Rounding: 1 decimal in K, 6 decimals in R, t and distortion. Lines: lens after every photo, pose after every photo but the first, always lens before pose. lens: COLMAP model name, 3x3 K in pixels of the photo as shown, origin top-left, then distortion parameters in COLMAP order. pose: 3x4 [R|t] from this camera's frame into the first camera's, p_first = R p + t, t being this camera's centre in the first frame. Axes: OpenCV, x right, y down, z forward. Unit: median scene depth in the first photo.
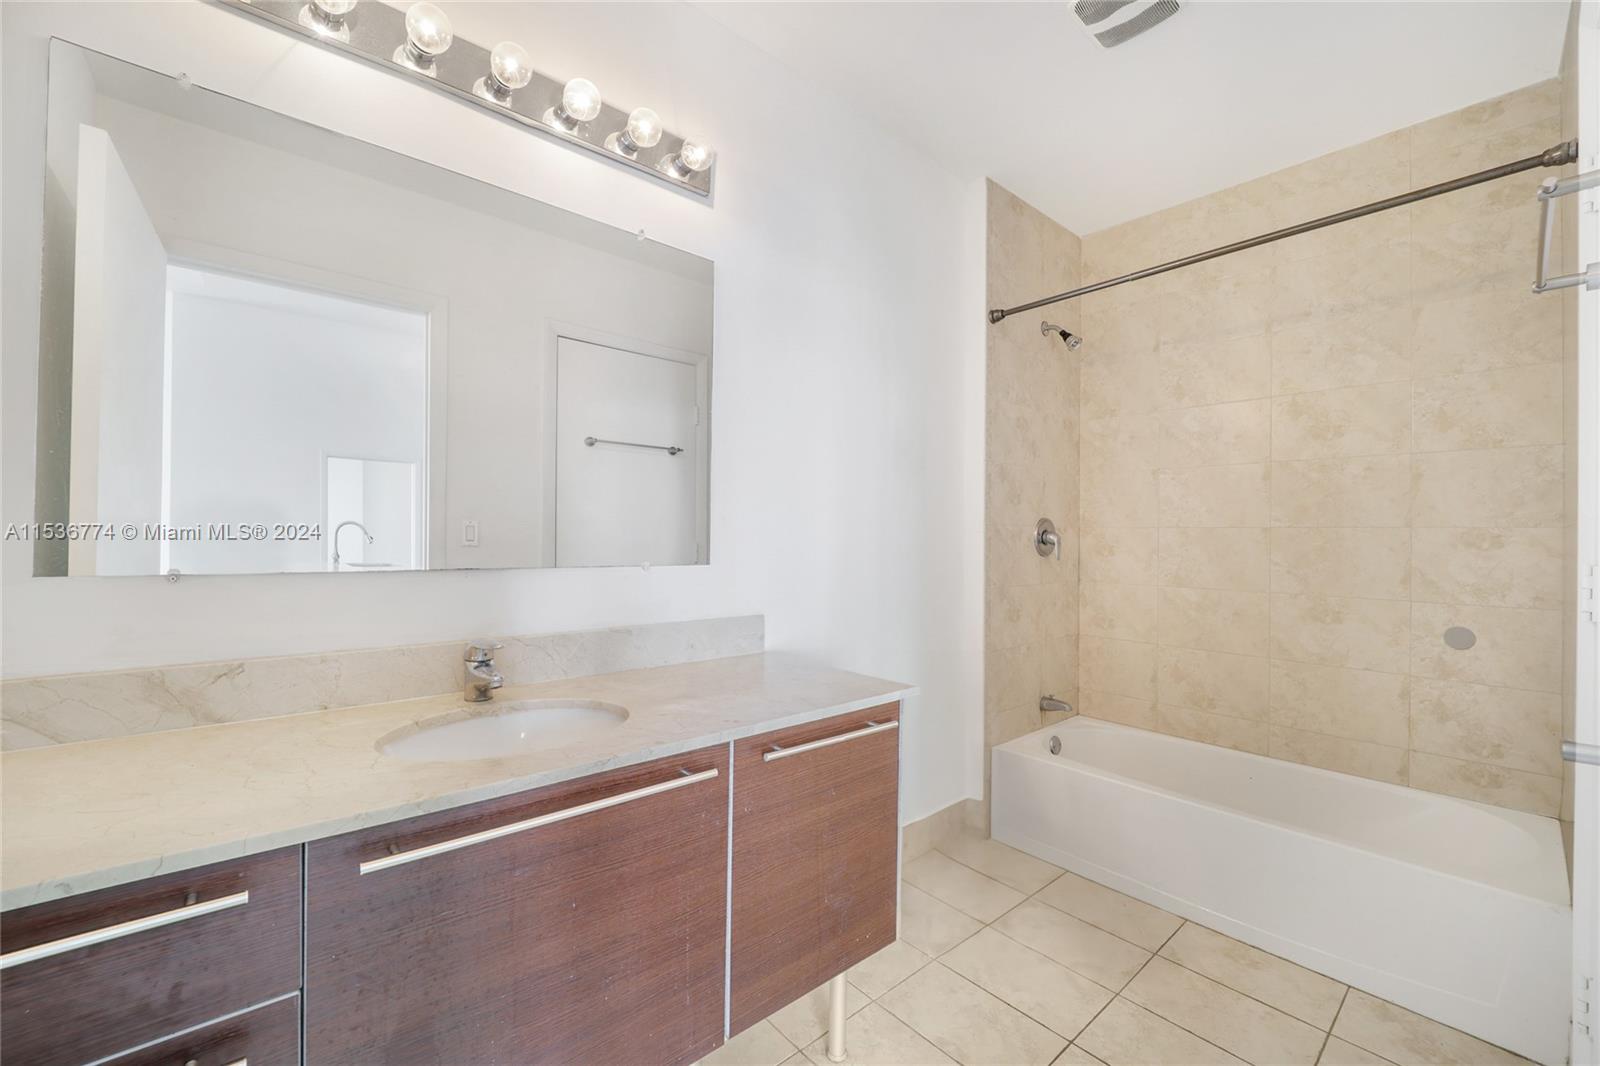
lens RADIAL K [[655.7, 0, 791.4], [0, 655.7, 535.9], [0, 0, 1]] dist [-0.030161, 0.000703]
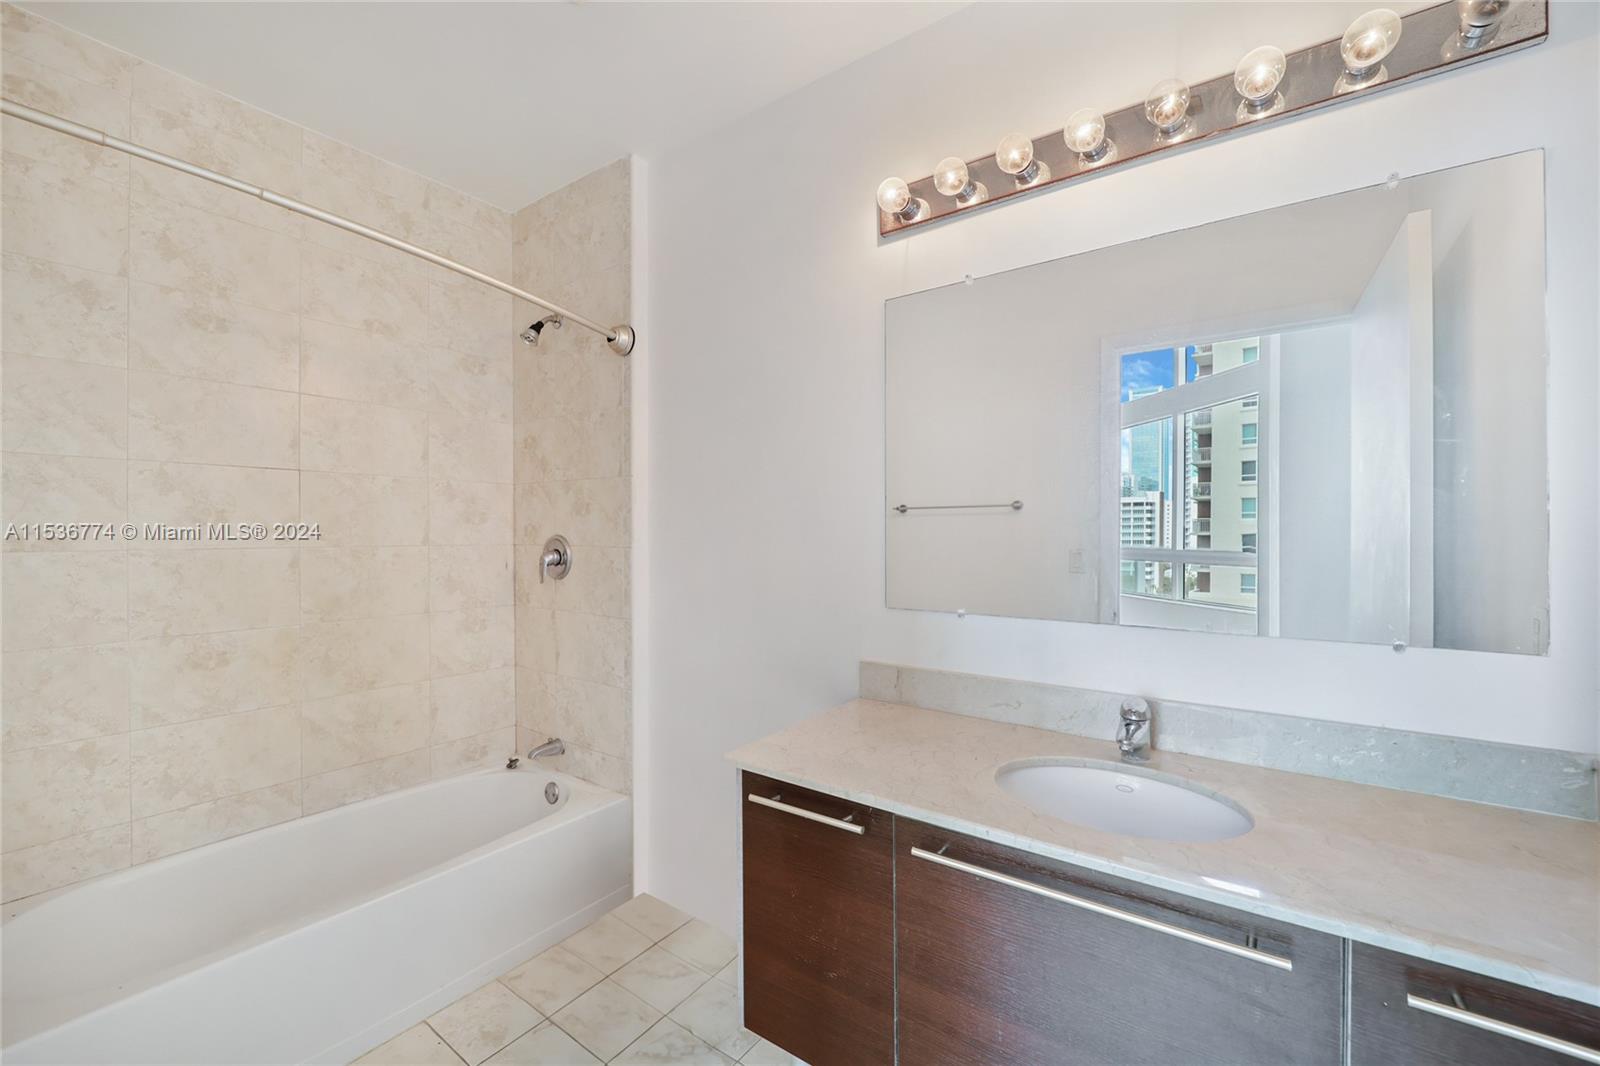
lens RADIAL K [[655.7, 0, 791.4], [0, 655.7, 535.9], [0, 0, 1]] dist [-0.030161, 0.000703]
pose [[0.201008, -0.059034, -0.977809, 0.670862], [-0.044843, 0.996581, -0.069386, 0.006611], [0.978563, 0.057795, 0.197674, 0.589786]]
